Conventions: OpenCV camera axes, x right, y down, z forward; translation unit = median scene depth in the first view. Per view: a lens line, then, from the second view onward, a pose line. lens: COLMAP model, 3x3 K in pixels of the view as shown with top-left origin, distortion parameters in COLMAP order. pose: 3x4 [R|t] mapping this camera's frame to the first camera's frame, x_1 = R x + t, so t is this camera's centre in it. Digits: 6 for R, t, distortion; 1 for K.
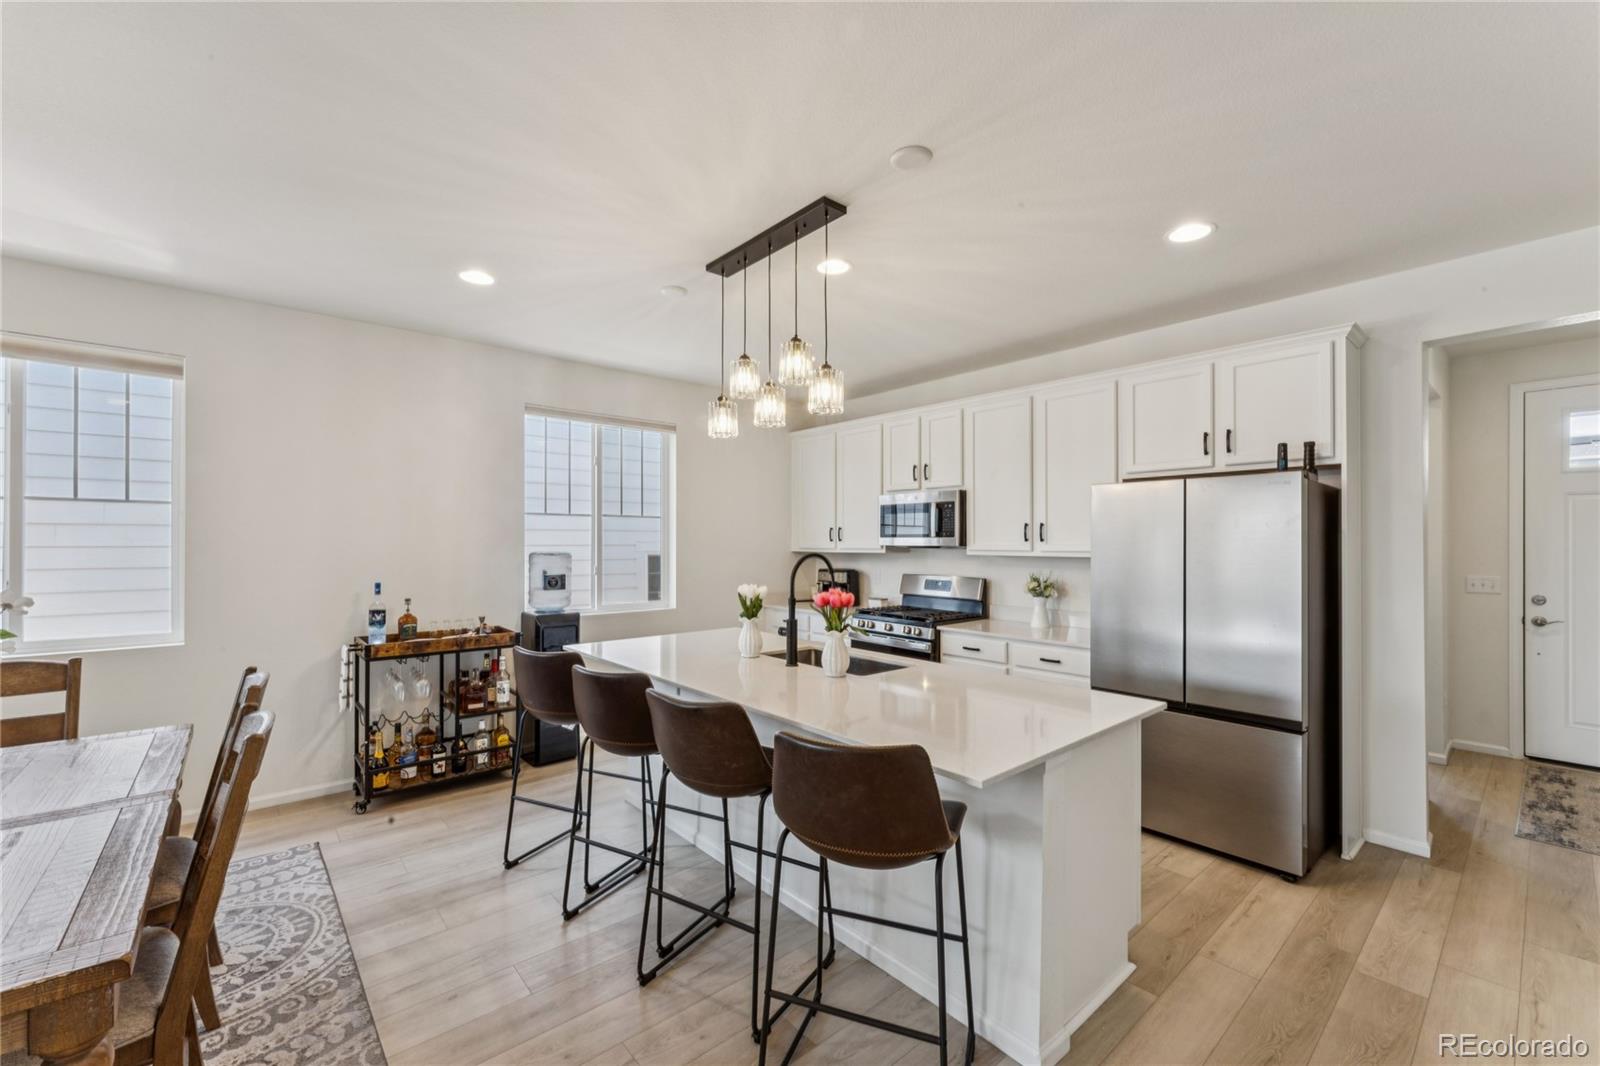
lens RADIAL K [[651.6, 0, 804.2], [0, 651.6, 536.0], [0, 0, 1]] dist [0.000531, 0.000277]
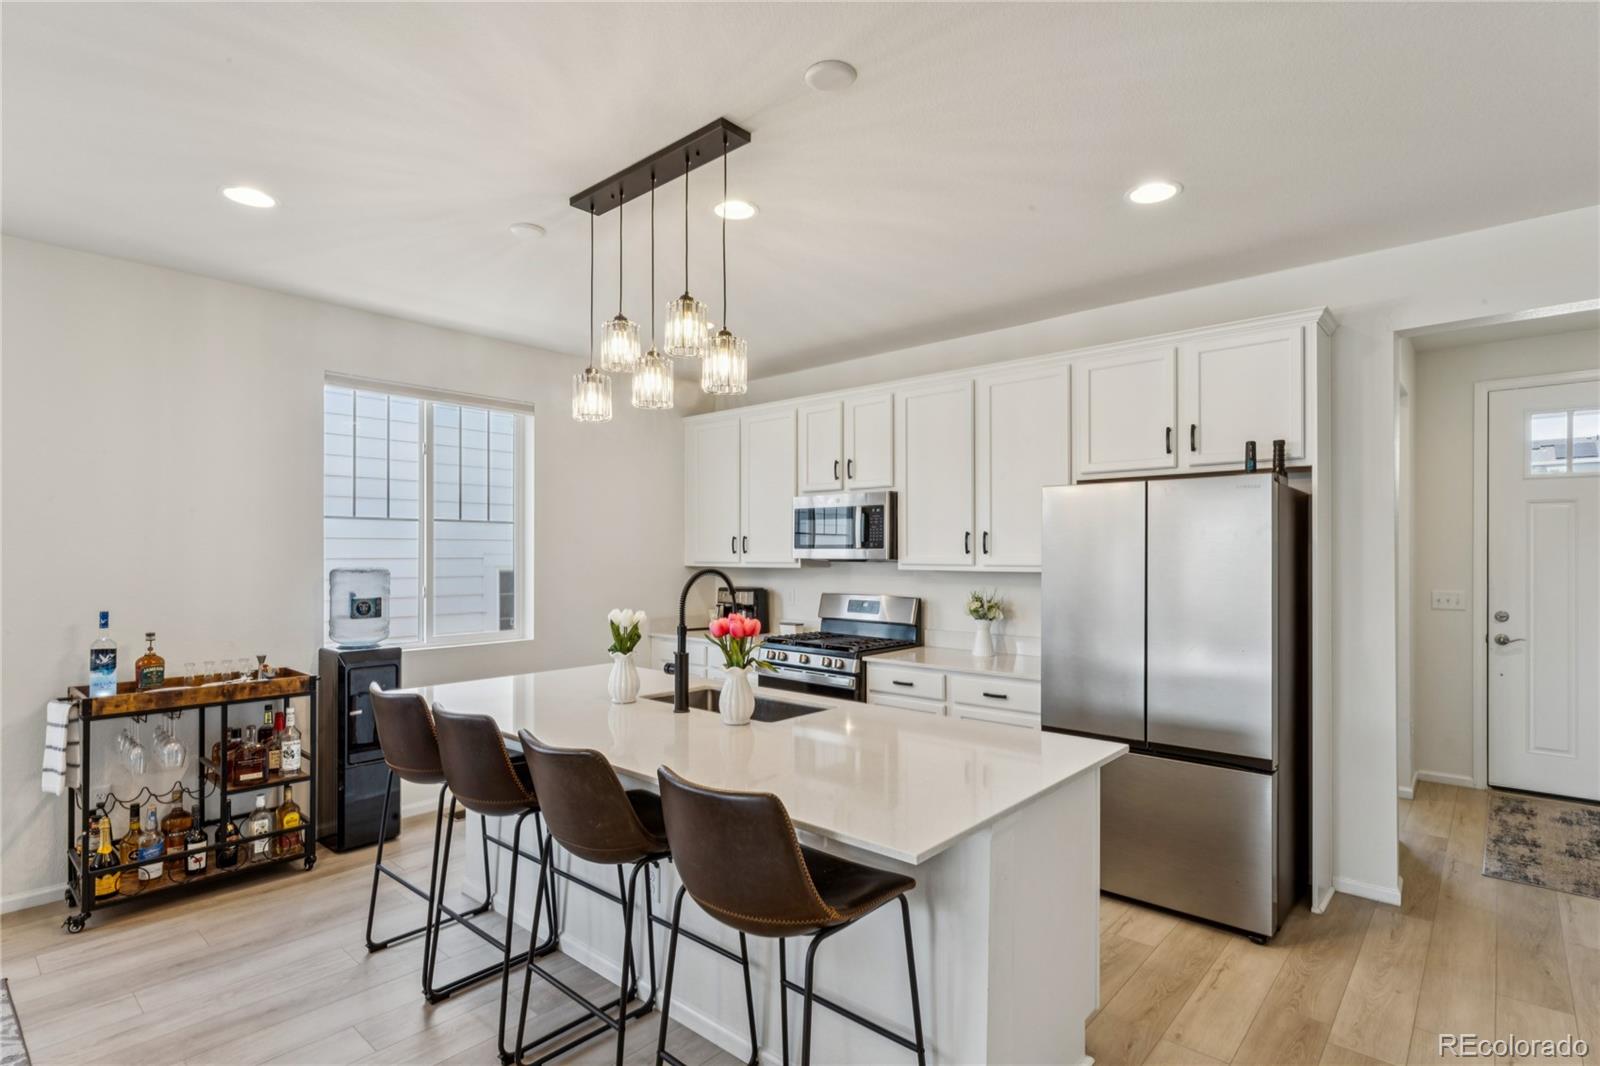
lens RADIAL K [[791.0, 0, 805.6], [0, 791.0, 547.0], [0, 0, 1]] dist [-0.003242, -0.000845]
pose [[0.991793, 0.000530, 0.127853, 0.006745], [-0.000638, 0.999999, 0.000801, -0.001193], [-0.127853, -0.000875, 0.991793, 0.027877]]
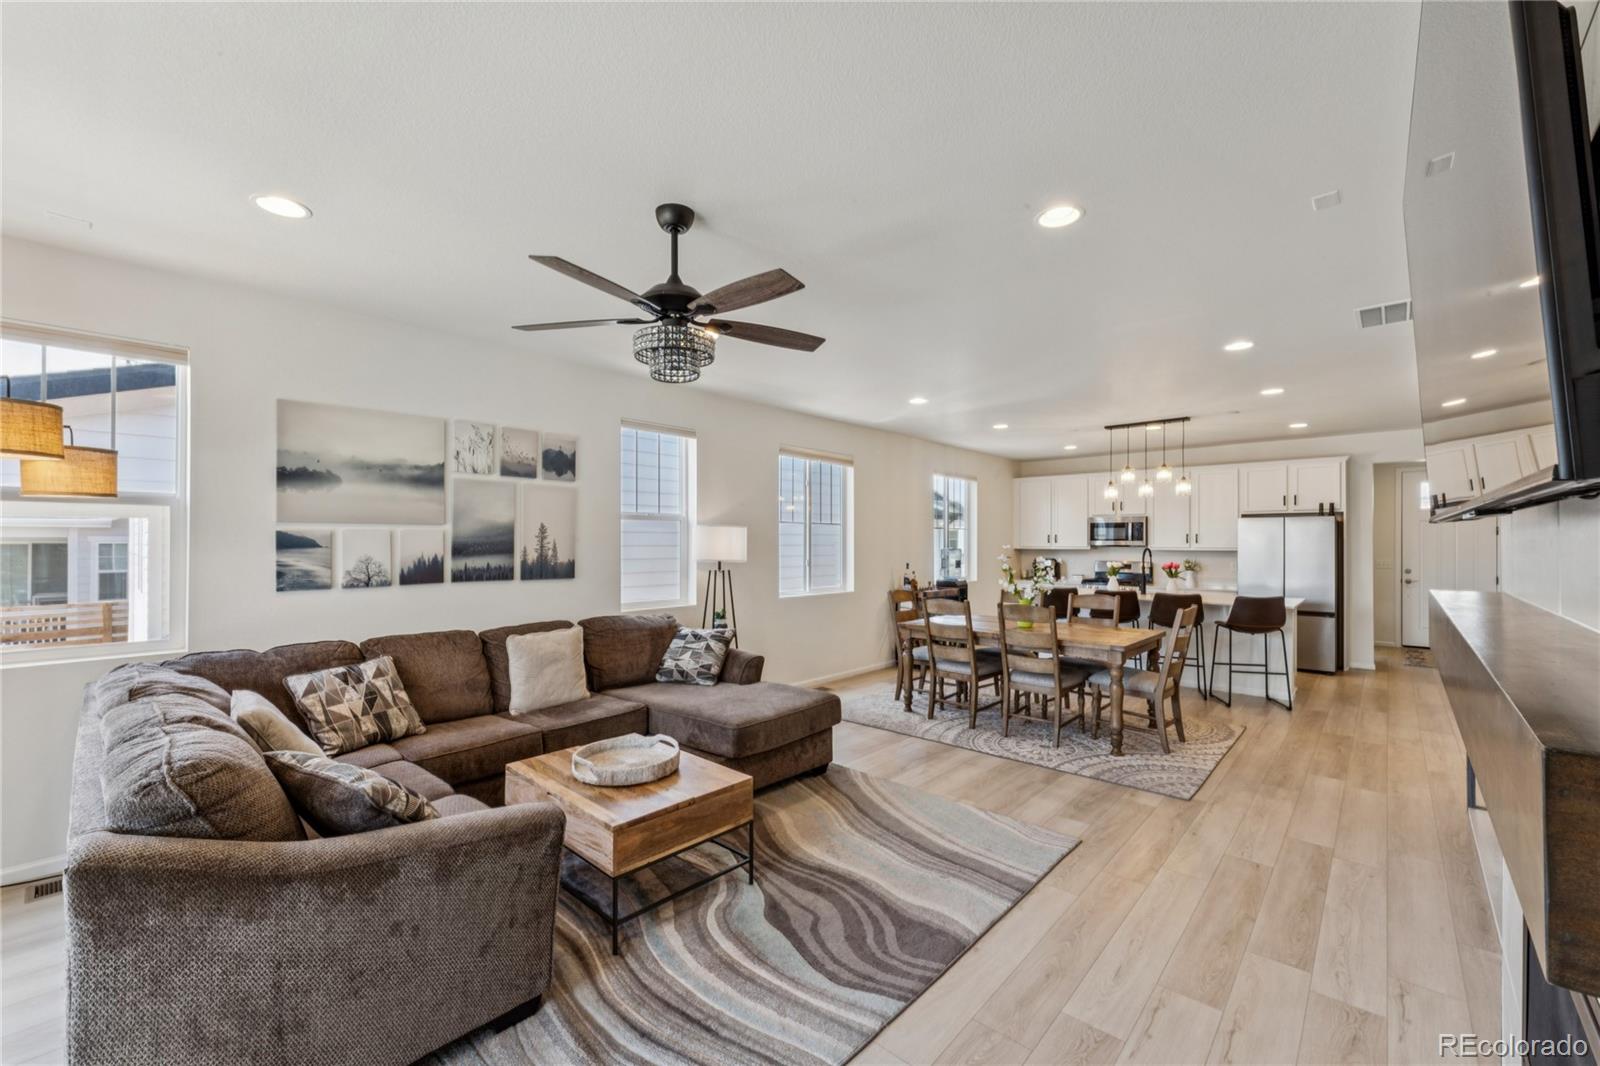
lens RADIAL K [[644.9, 0, 803.5], [0, 644.9, 536.8], [0, 0, 1]] dist [-0.000461, 0.000080]
pose [[0.993639, 0.003315, 0.112562, -1.644831], [-0.002837, 0.999986, -0.004411, 0.002635], [-0.112576, 0.004063, 0.993635, -1.332813]]
